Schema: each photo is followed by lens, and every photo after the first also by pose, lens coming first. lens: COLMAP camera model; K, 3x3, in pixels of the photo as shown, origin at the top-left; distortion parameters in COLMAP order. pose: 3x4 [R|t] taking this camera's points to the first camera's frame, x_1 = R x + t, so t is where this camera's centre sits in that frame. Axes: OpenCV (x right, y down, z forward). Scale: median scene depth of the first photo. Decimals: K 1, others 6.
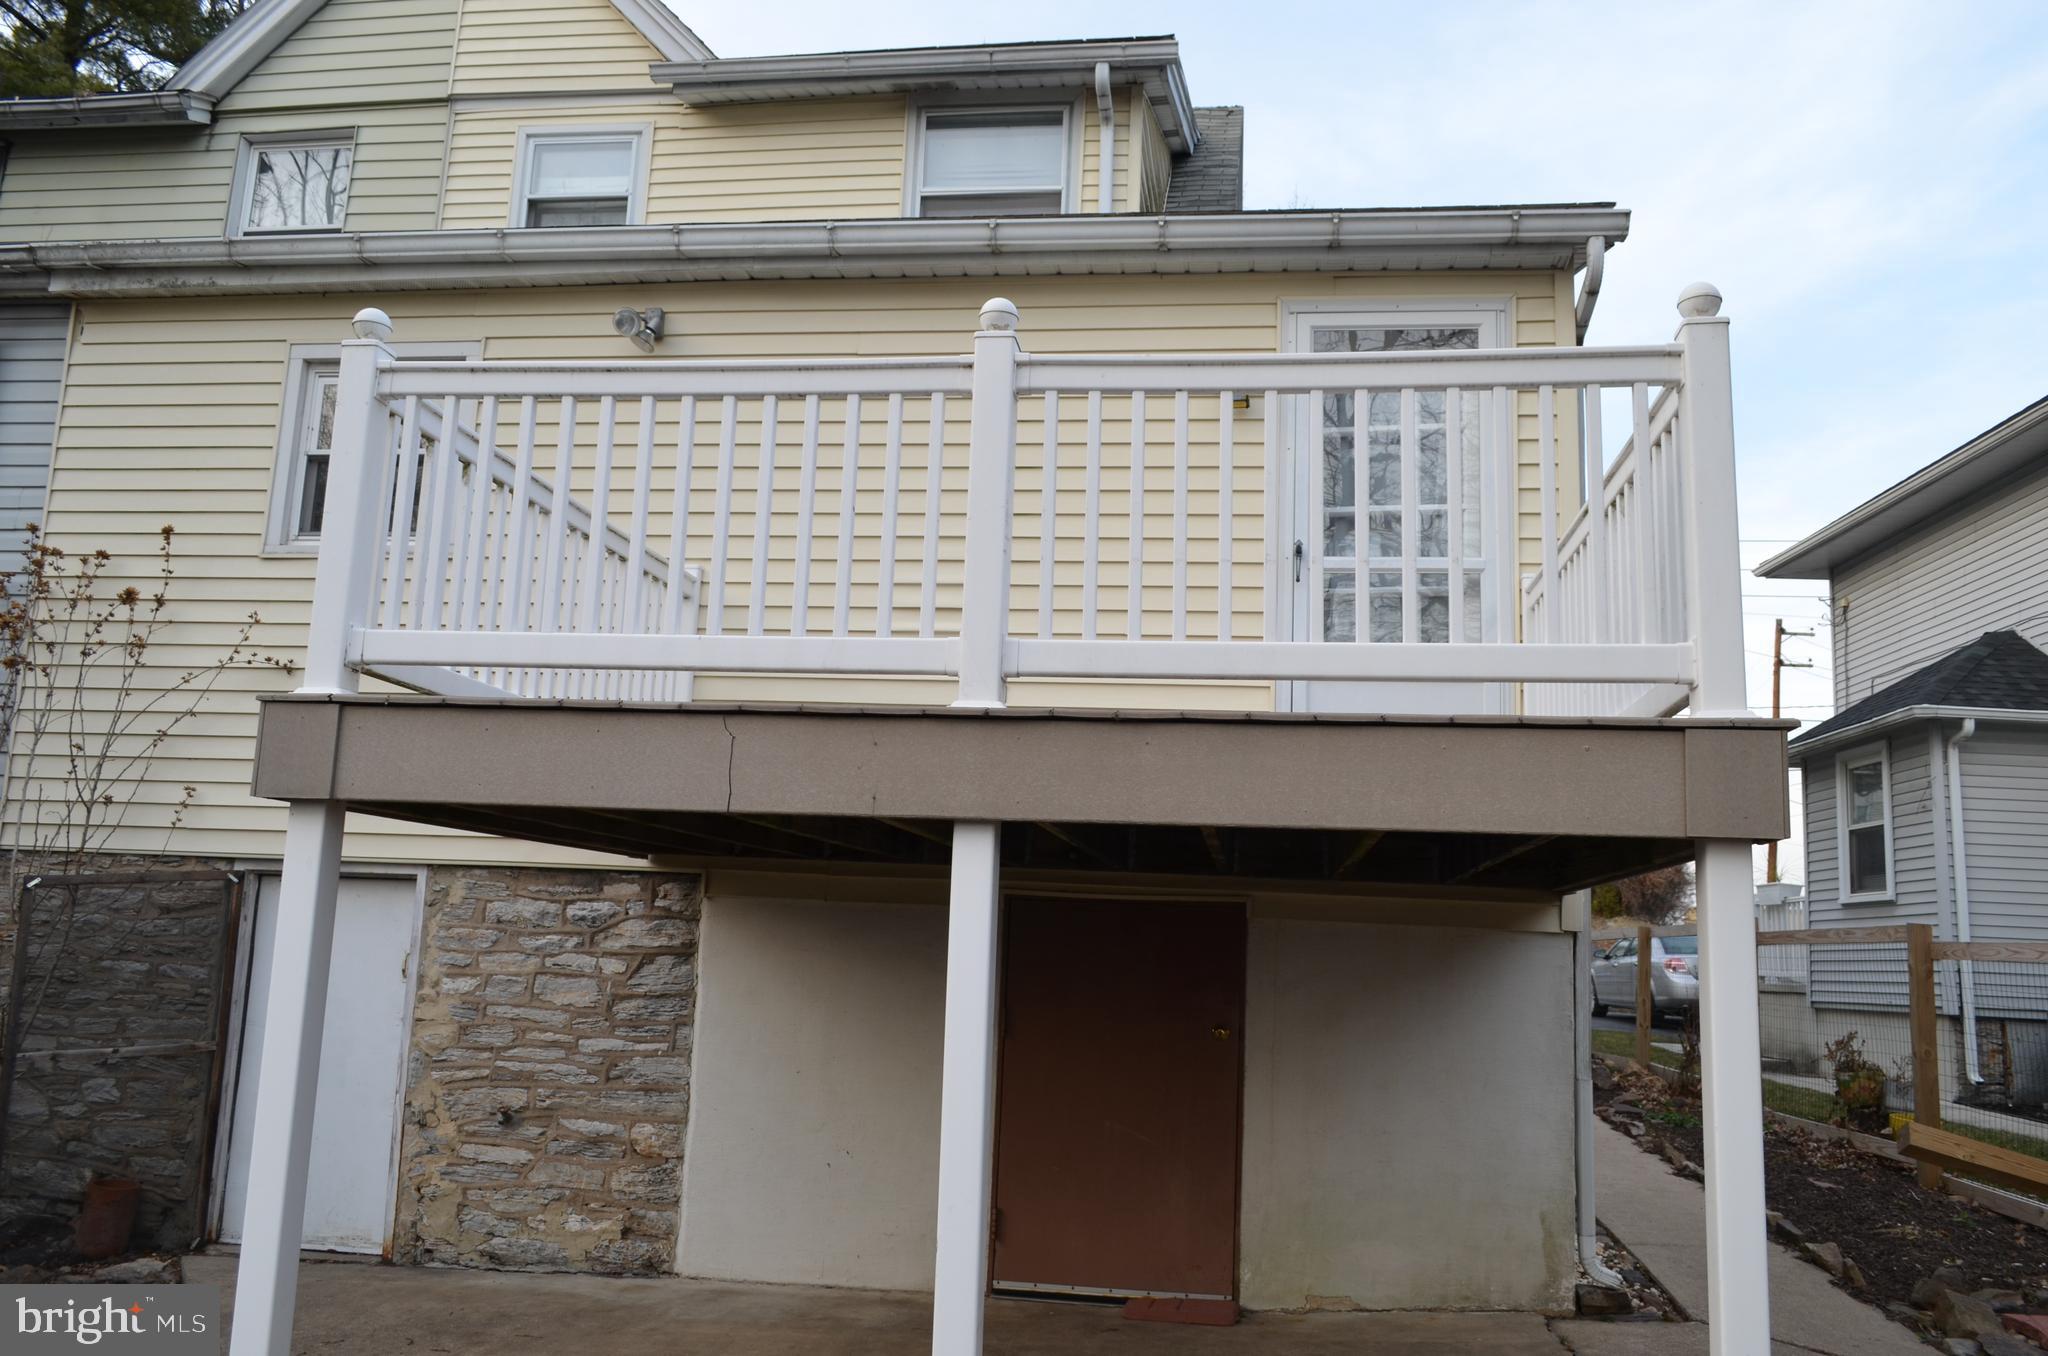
lens RADIAL K [[1586.3, 0, 1011.4], [0, 1586.3, 671.0], [0, 0, 1]] dist [-0.017132, 0.002173]
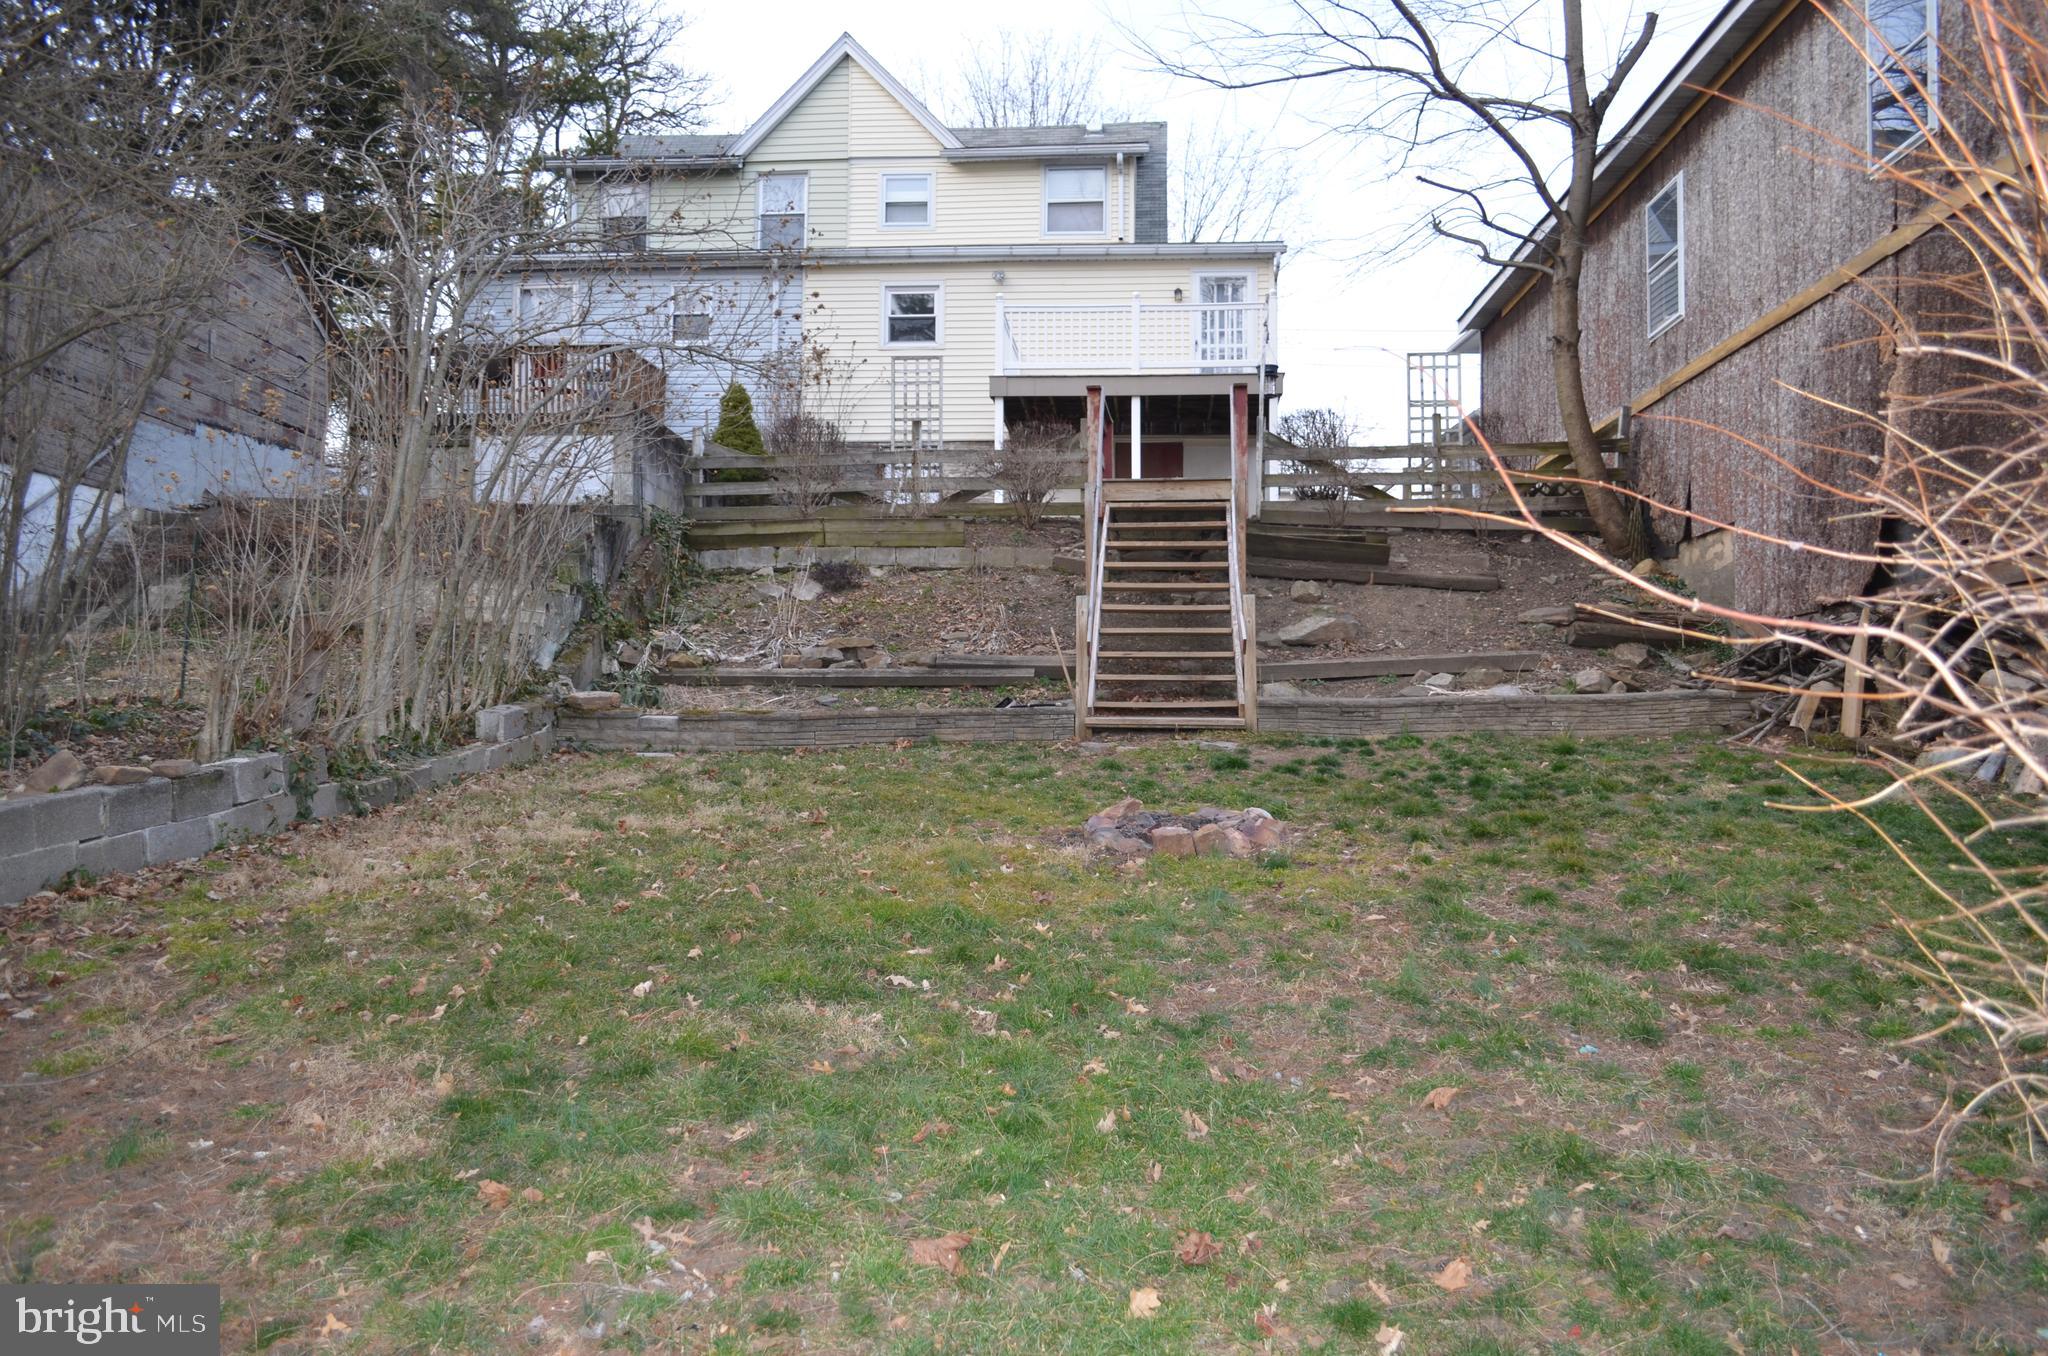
lens RADIAL K [[1586.3, 0, 1026.3], [0, 1586.3, 688.3], [0, 0, 1]] dist [-0.017132, 0.002173]
pose [[0.997219, -0.030826, 0.067853, -0.304046], [0.021410, 0.990566, 0.135357, 0.132769], [-0.071385, -0.133528, 0.988471, -1.699008]]
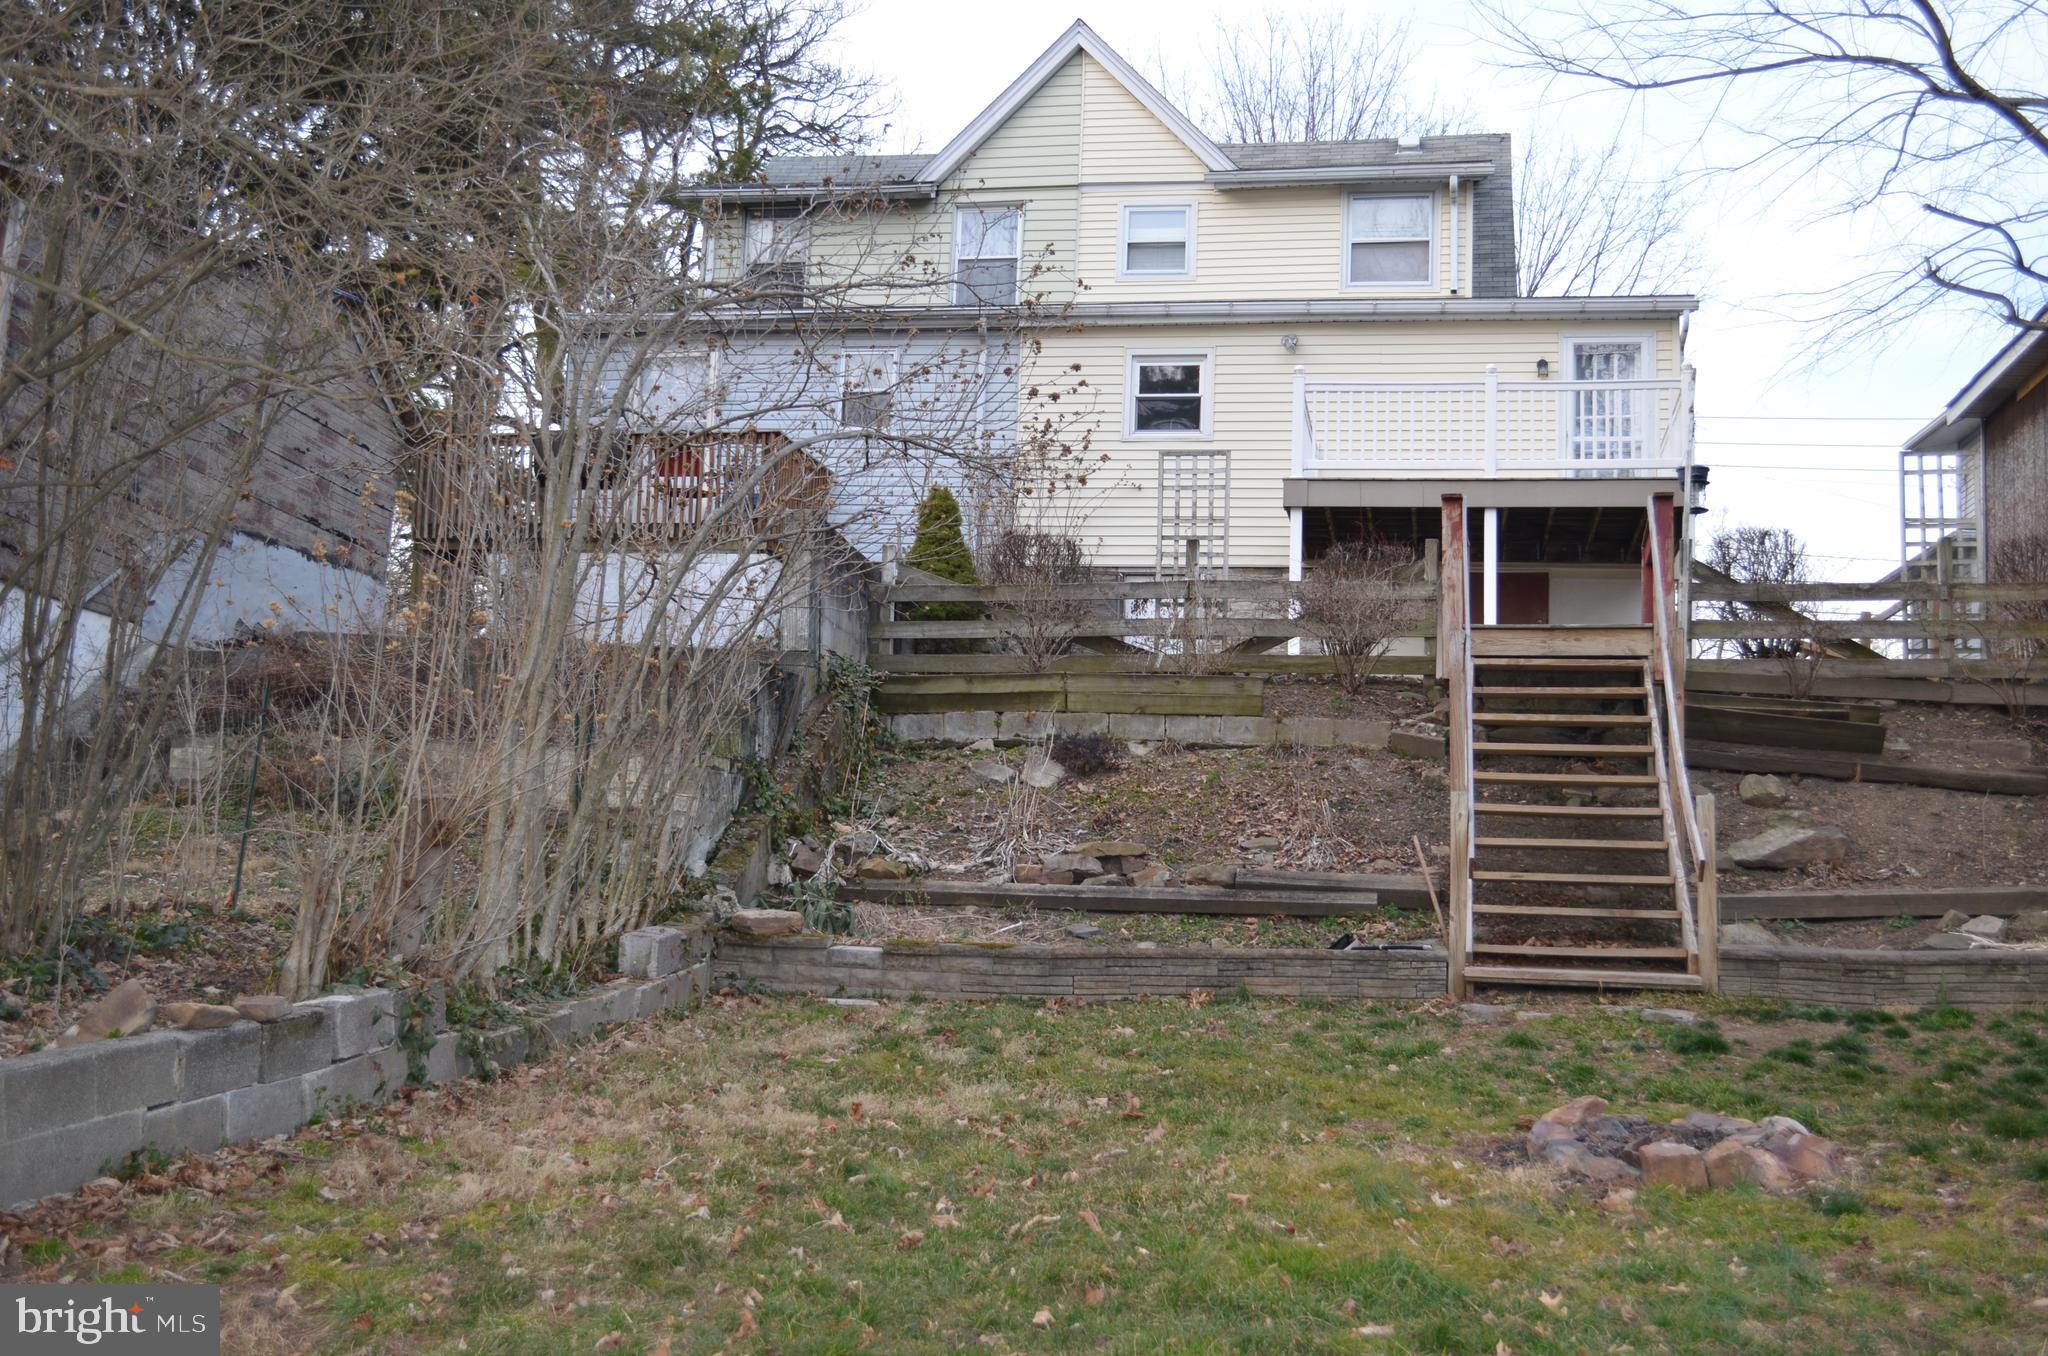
lens RADIAL K [[2206.4, 0, 1021.3], [0, 2206.4, 677.0], [0, 0, 1]] dist [-0.028789, 0.000000]
pose [[0.999319, -0.006700, -0.036287, -0.371141], [0.007833, 0.999483, 0.031174, 0.127826], [0.036060, -0.031437, 0.998855, -1.674688]]
